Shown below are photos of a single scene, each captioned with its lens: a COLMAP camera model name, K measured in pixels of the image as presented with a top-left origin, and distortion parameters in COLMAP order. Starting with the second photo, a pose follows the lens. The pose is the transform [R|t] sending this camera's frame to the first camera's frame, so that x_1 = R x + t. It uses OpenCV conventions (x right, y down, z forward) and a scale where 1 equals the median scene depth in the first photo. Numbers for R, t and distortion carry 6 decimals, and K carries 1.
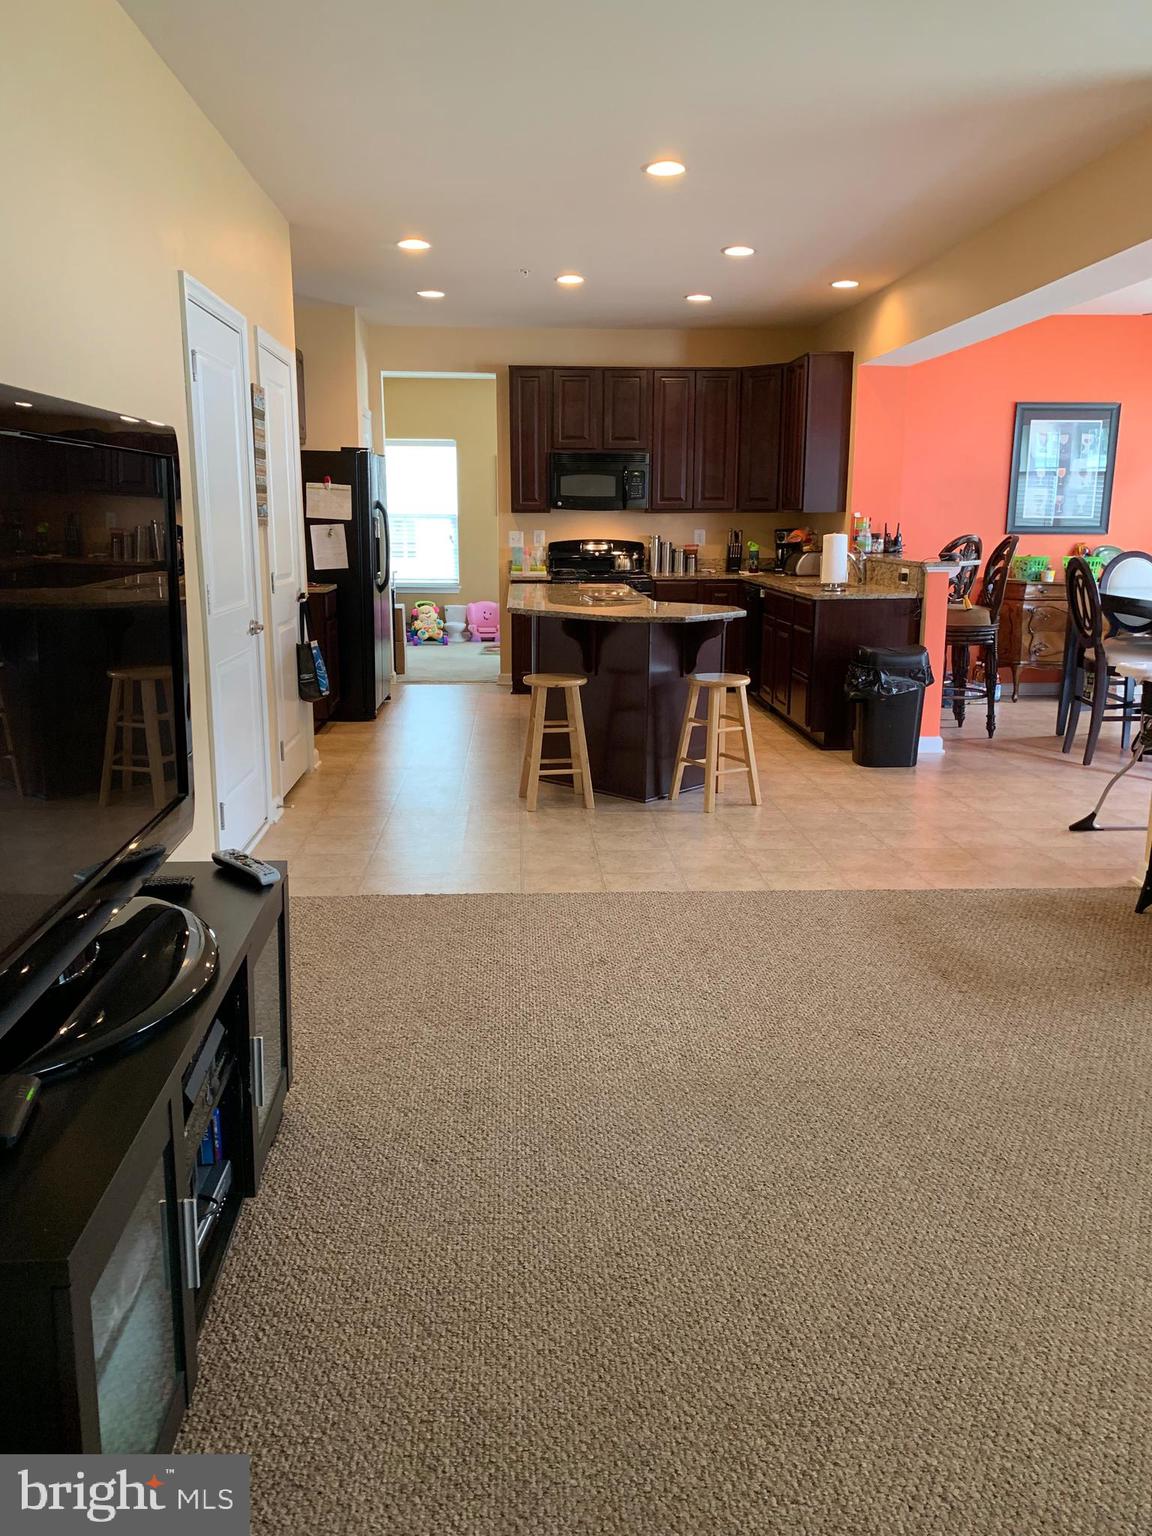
lens RADIAL K [[1166.1, 0, 576.0], [0, 1166.1, 768.0], [0, 0, 1]] dist [0.006550, -0.000863]
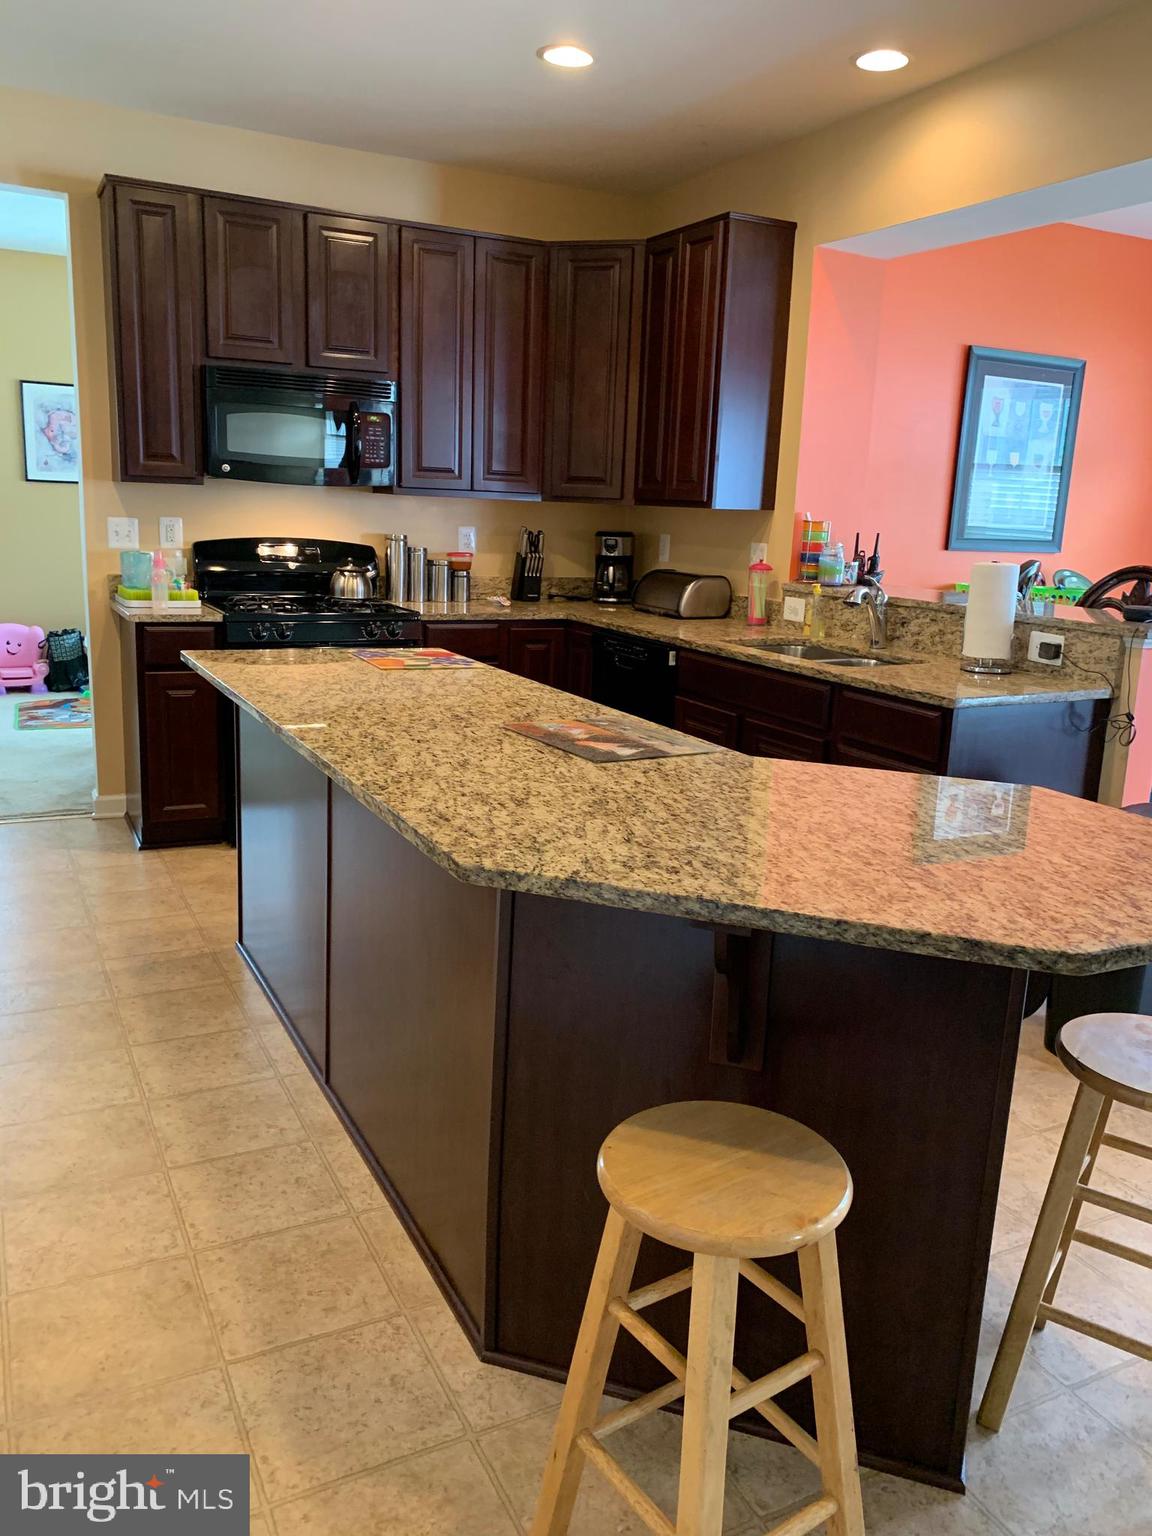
lens RADIAL K [[1178.2, 0, 576.8], [0, 1178.2, 735.6], [0, 0, 1]] dist [0.034236, 0.000334]
pose [[0.912668, -0.041726, 0.406566, -0.116680], [0.045279, 0.998974, 0.000882, -0.138103], [-0.406186, 0.017604, 0.913621, 0.623371]]
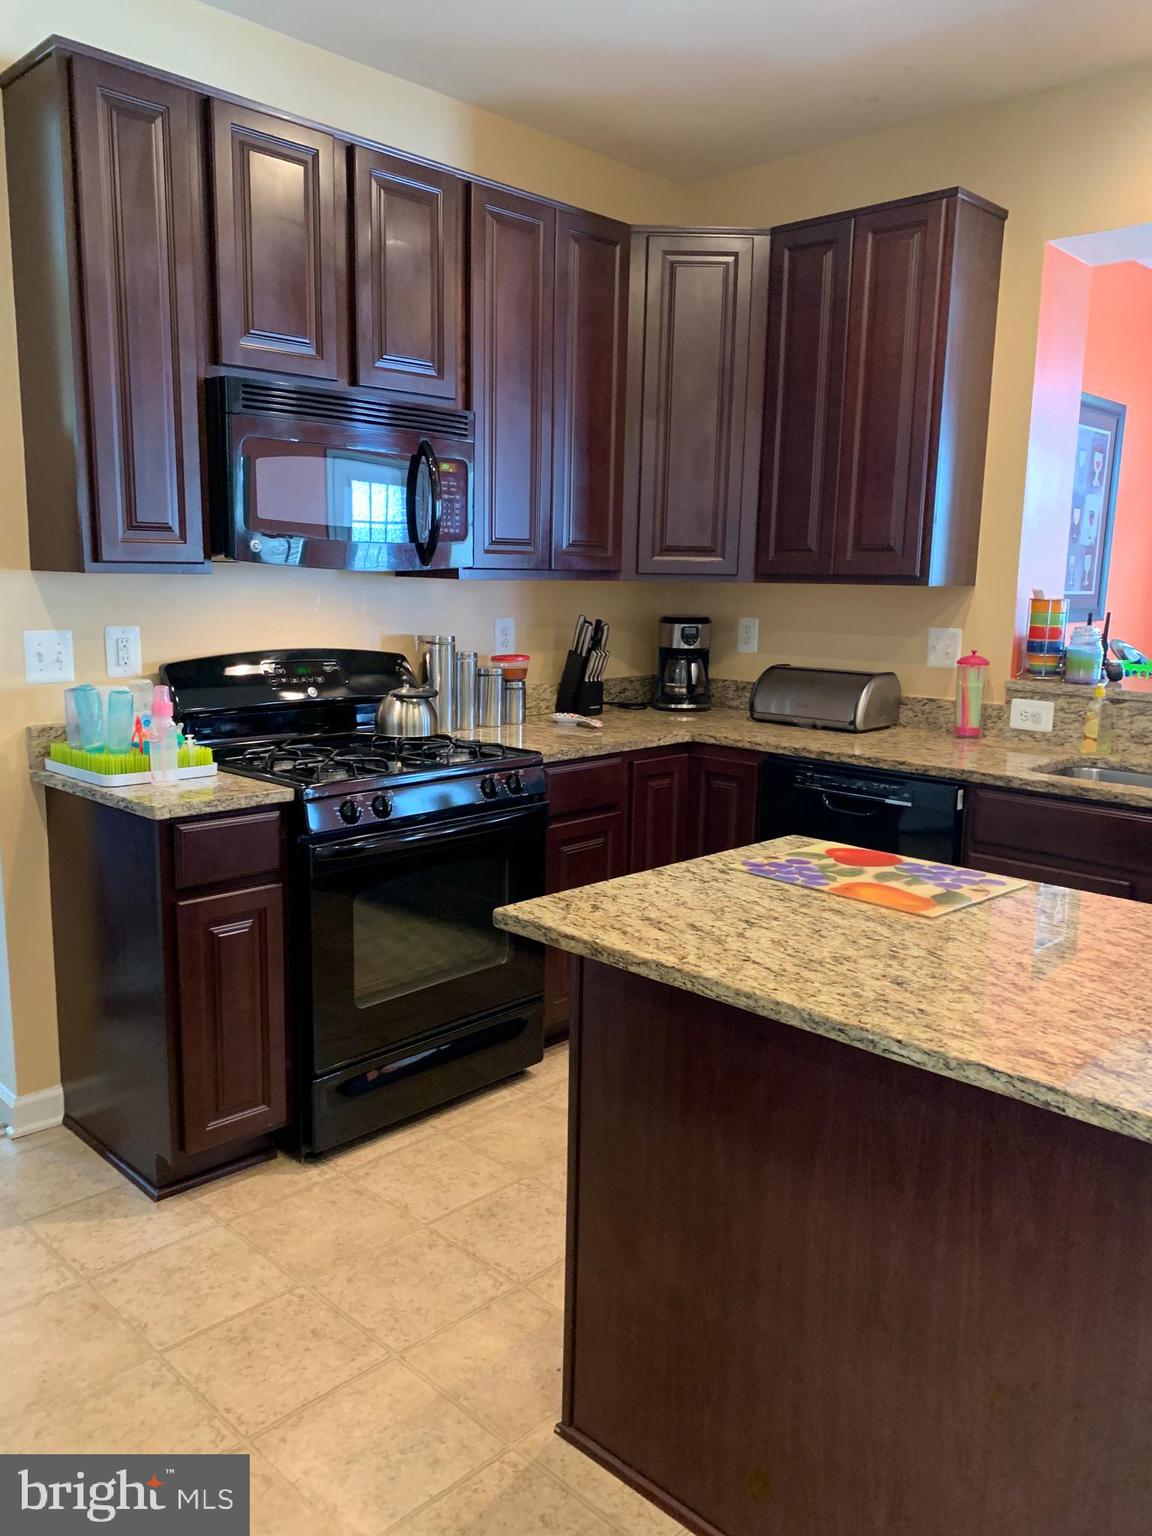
lens RADIAL K [[1180.2, 0, 578.6], [0, 1180.2, 760.2], [0, 0, 1]] dist [0.034033, -0.042584]
pose [[0.730258, -0.096203, 0.676364, -0.221301], [0.126512, 0.991955, 0.004499, -0.211834], [-0.671355, 0.082283, 0.736554, 0.942648]]
